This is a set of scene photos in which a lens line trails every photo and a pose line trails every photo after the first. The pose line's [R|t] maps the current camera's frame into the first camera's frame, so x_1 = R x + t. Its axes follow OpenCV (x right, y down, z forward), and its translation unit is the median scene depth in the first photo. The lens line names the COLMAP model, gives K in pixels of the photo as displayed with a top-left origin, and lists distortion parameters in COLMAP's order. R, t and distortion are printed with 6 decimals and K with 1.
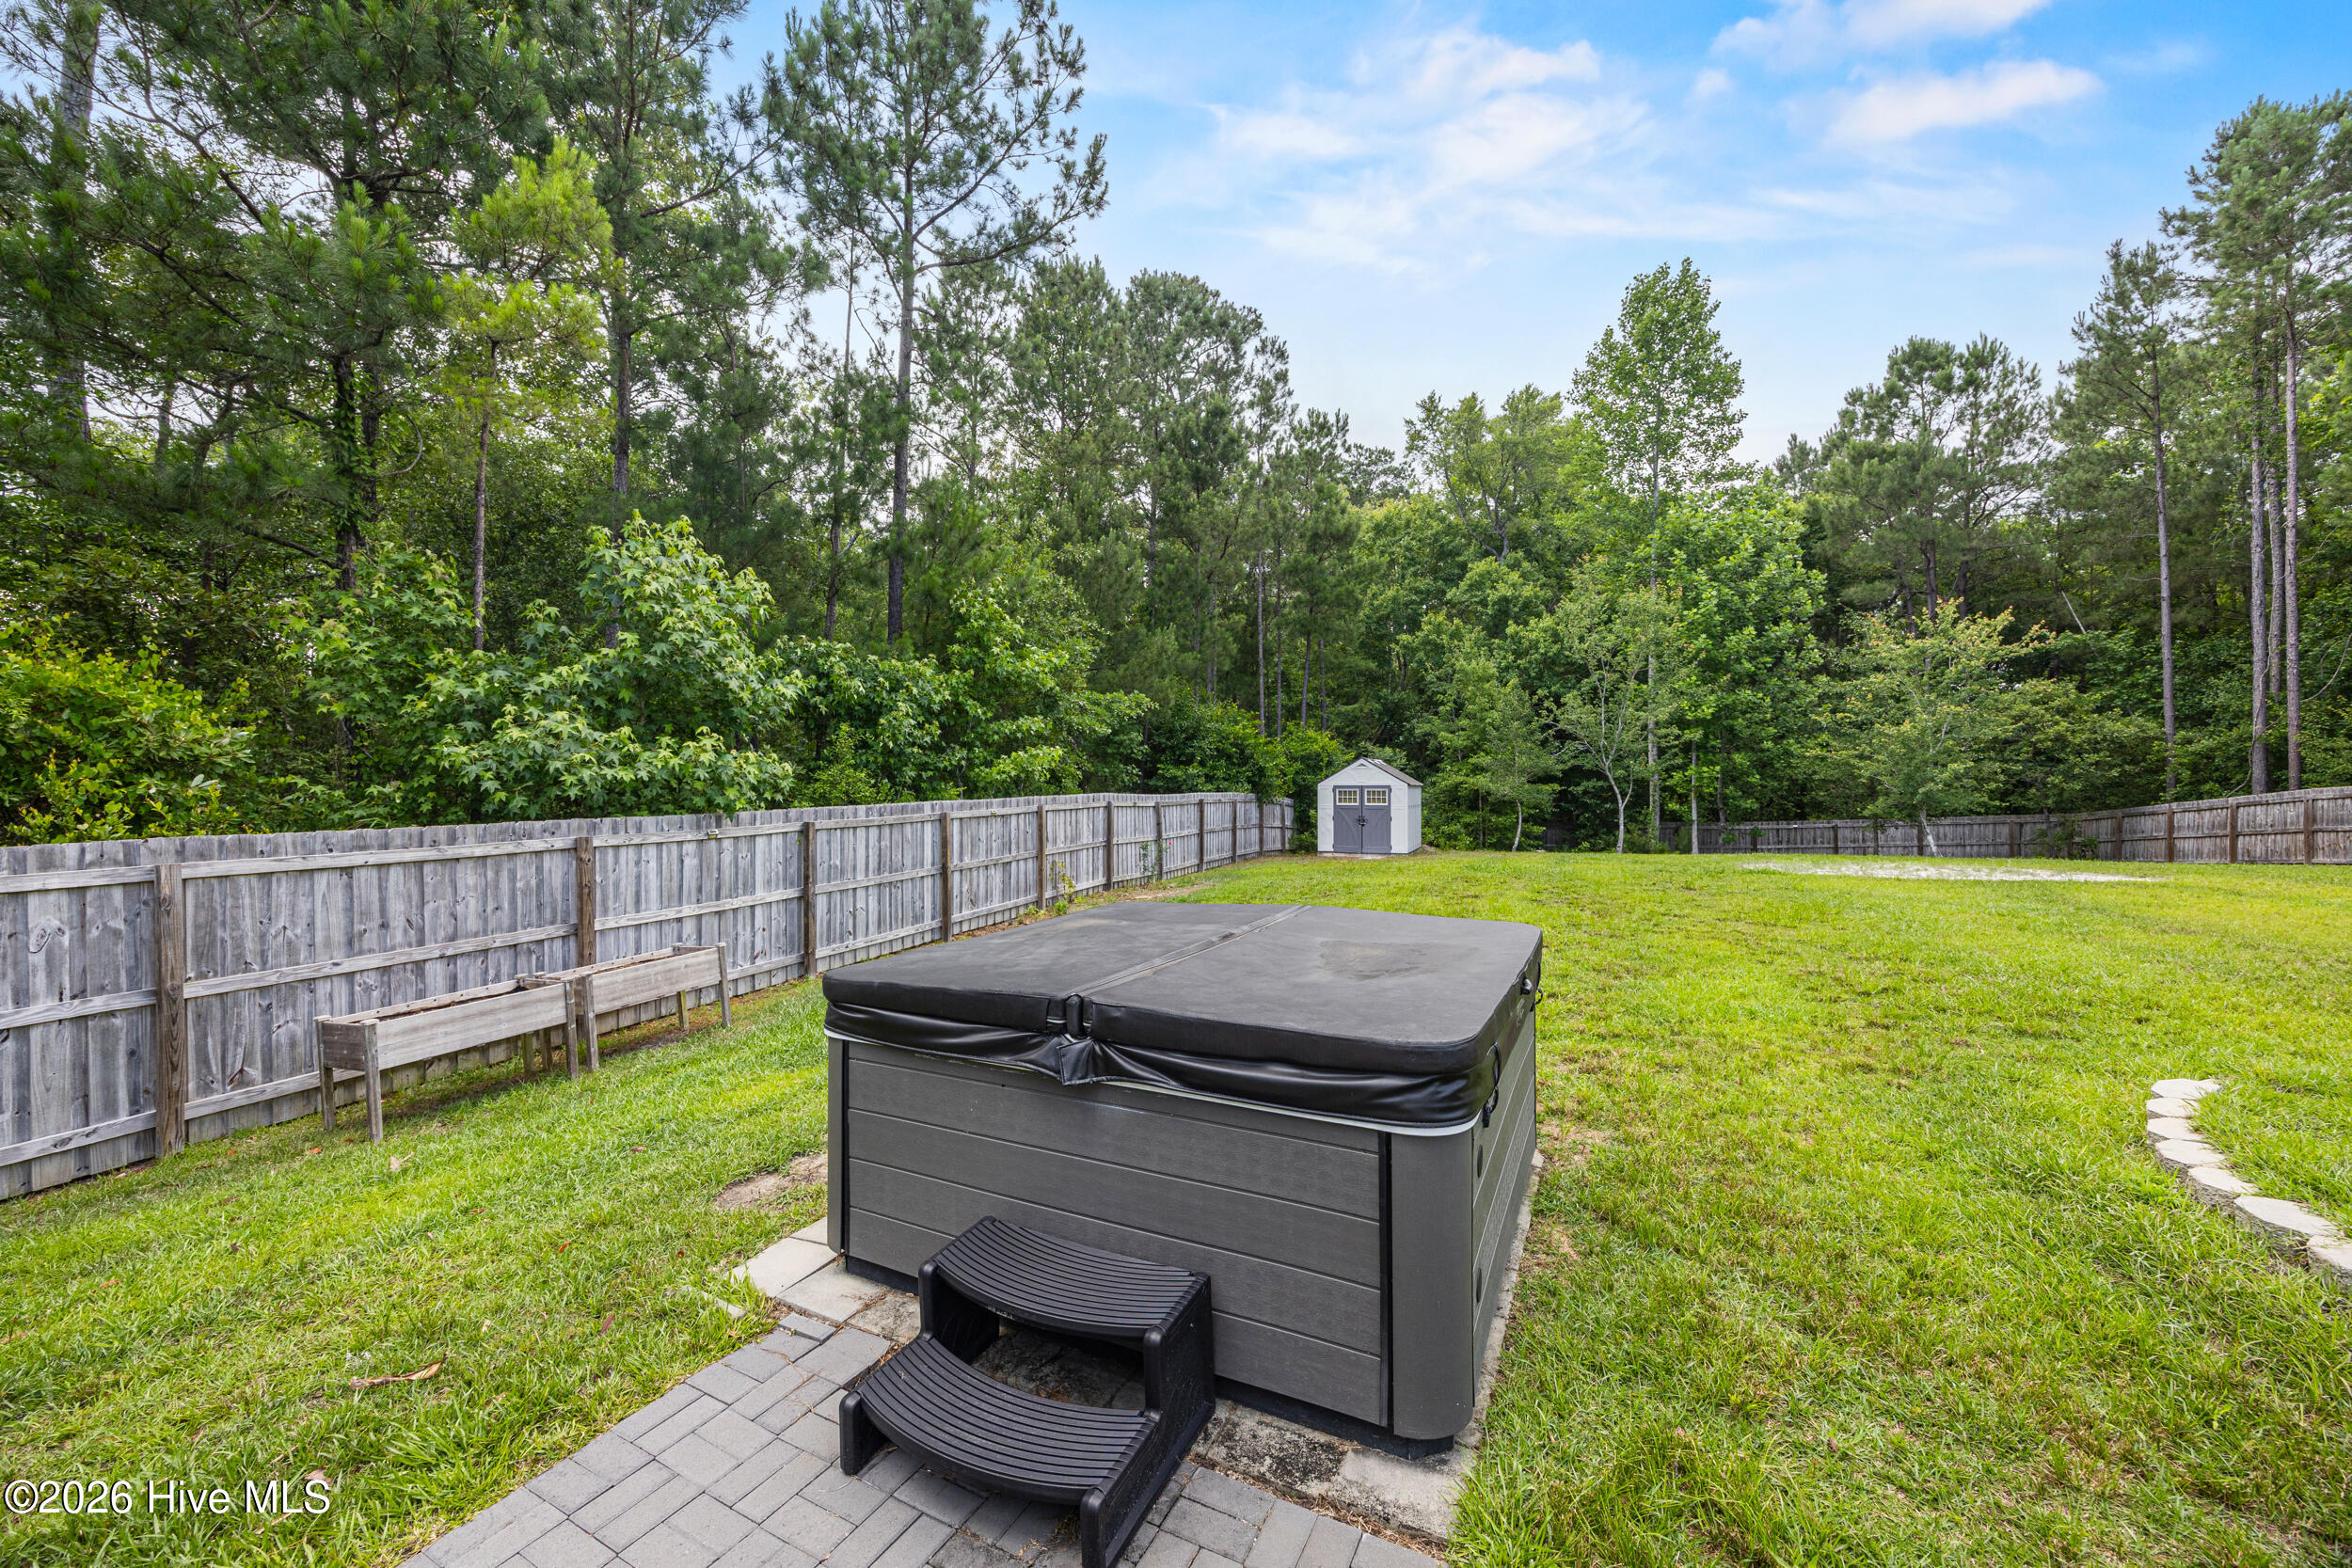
lens RADIAL K [[920.1, 0, 1186.4], [0, 920.1, 796.0], [0, 0, 1]] dist [0.000638, -0.000802]
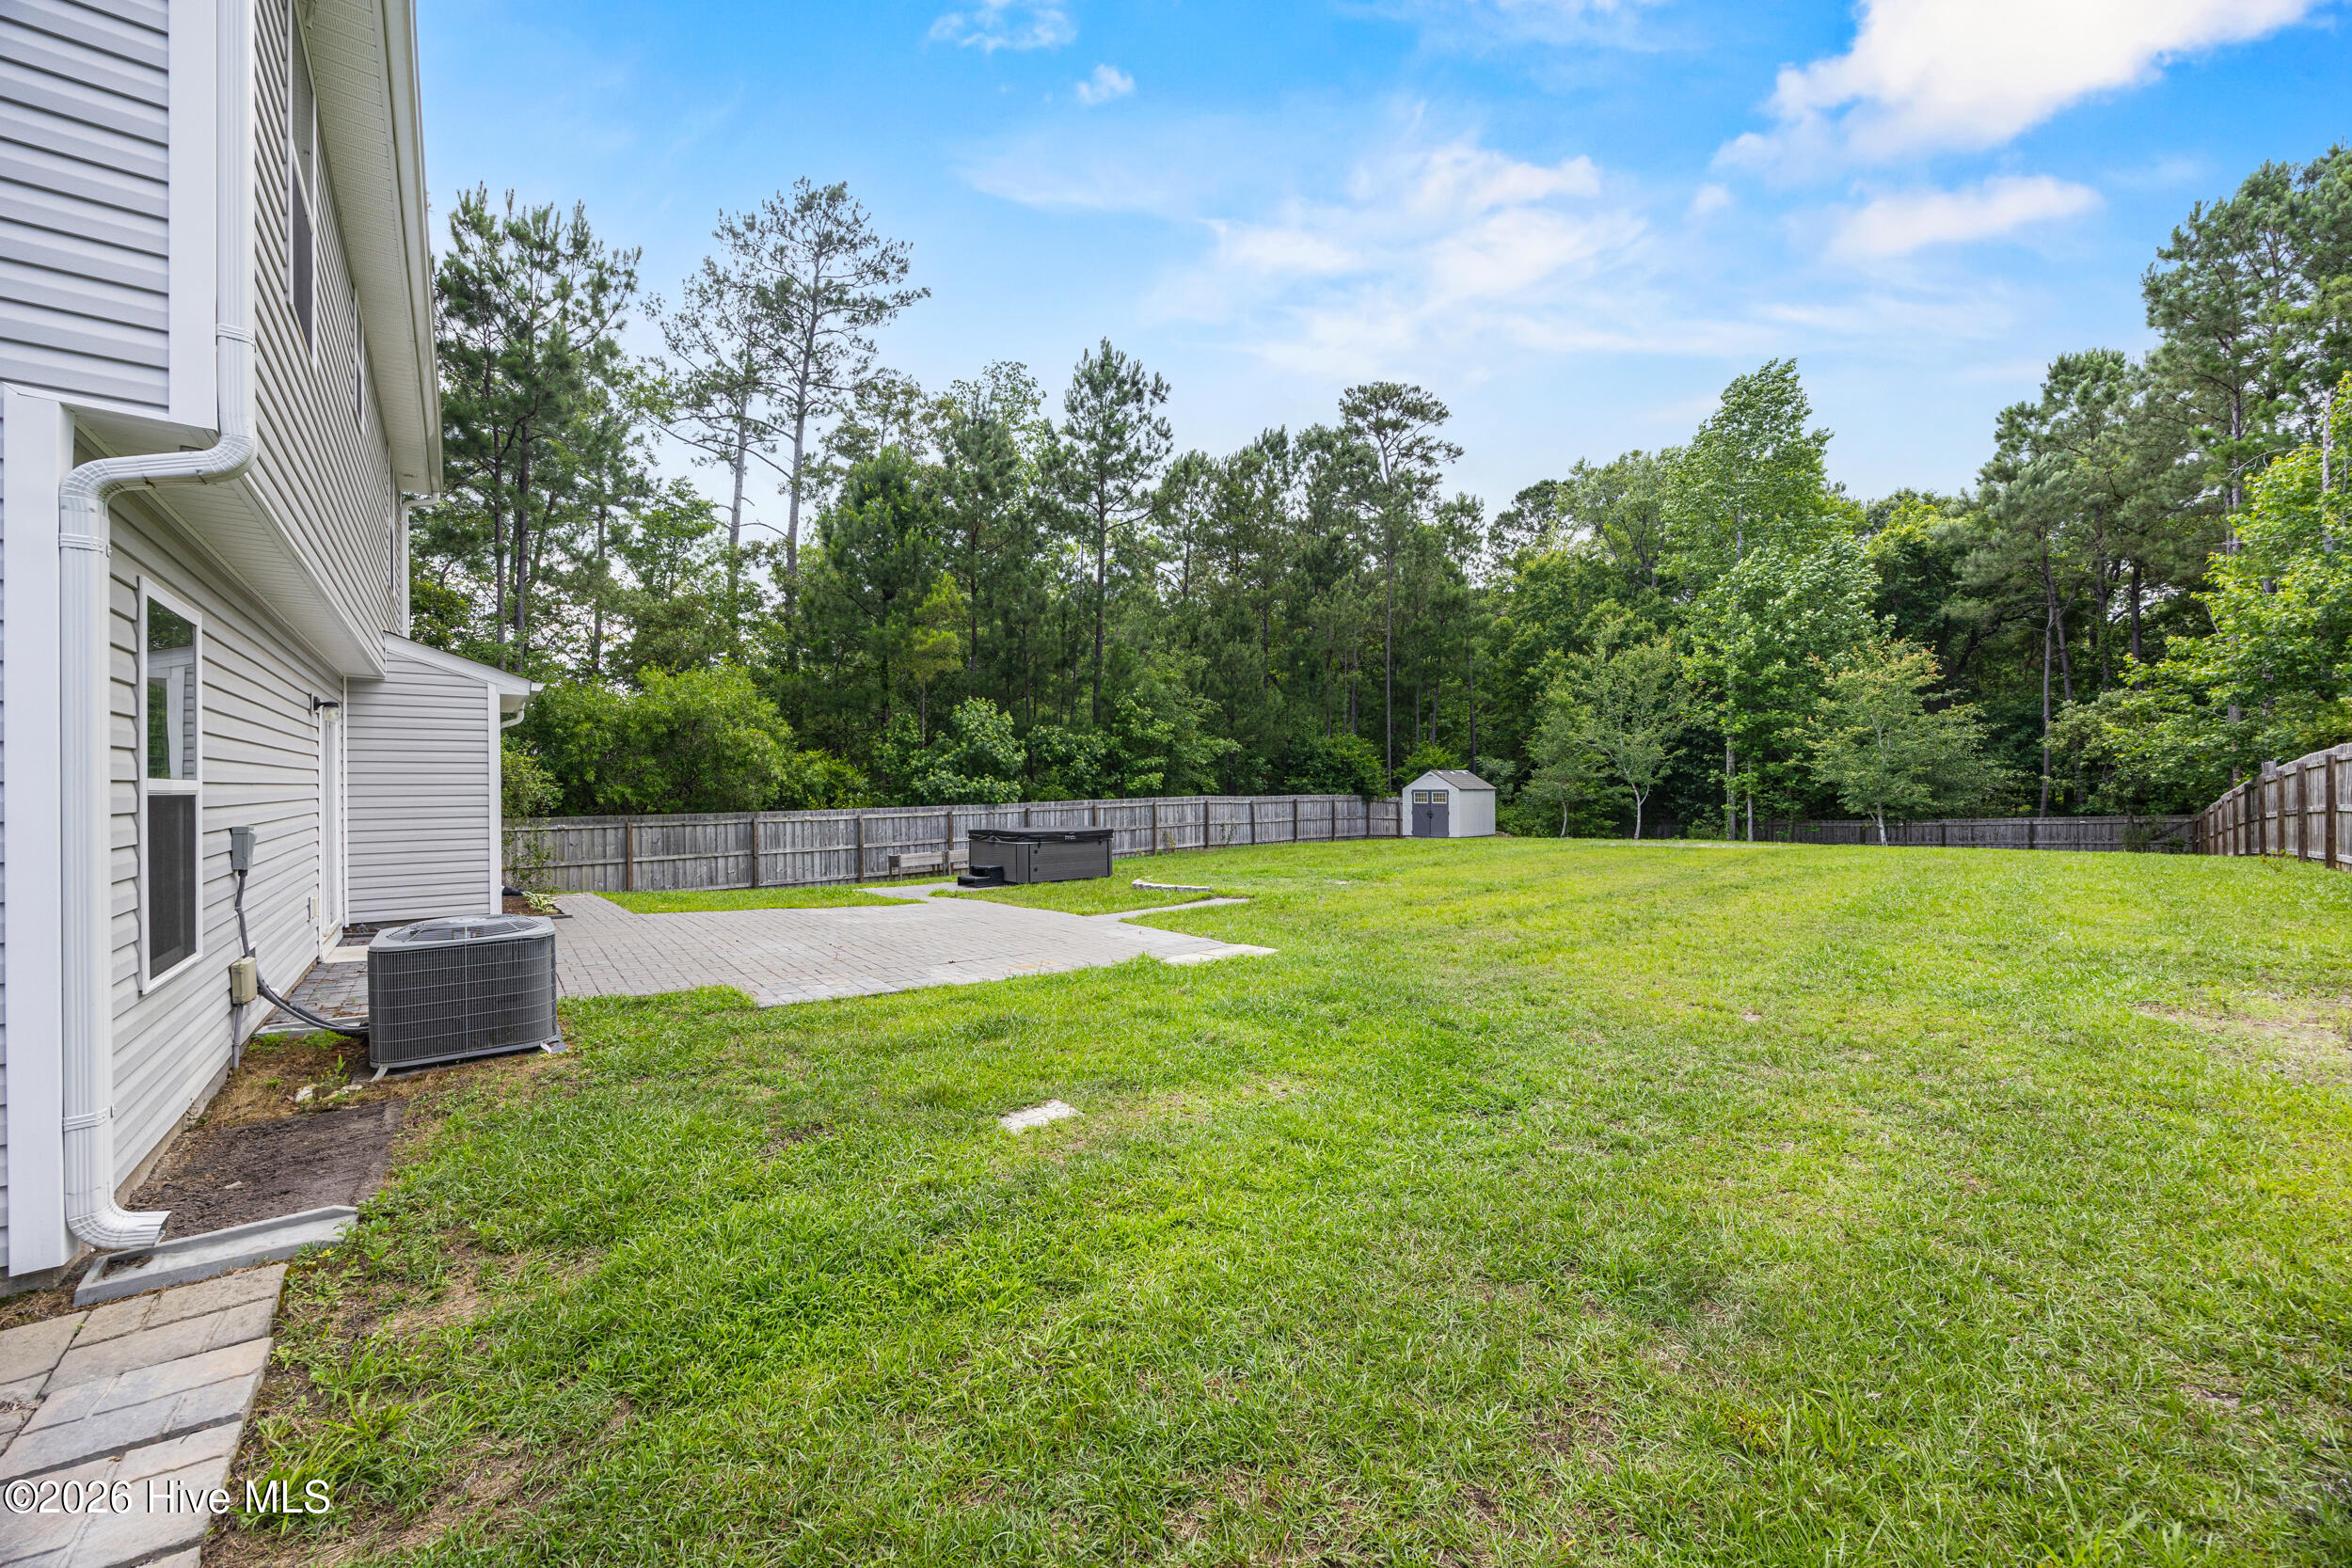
lens RADIAL K [[920.1, 0, 1168.0], [0, 920.1, 782.9], [0, 0, 1]] dist [0.000638, -0.000802]
pose [[0.921031, -0.003447, -0.389475, 0.632822], [-0.001181, 0.999932, -0.011644, -0.008279], [0.389488, 0.011185, 0.920963, -0.808958]]
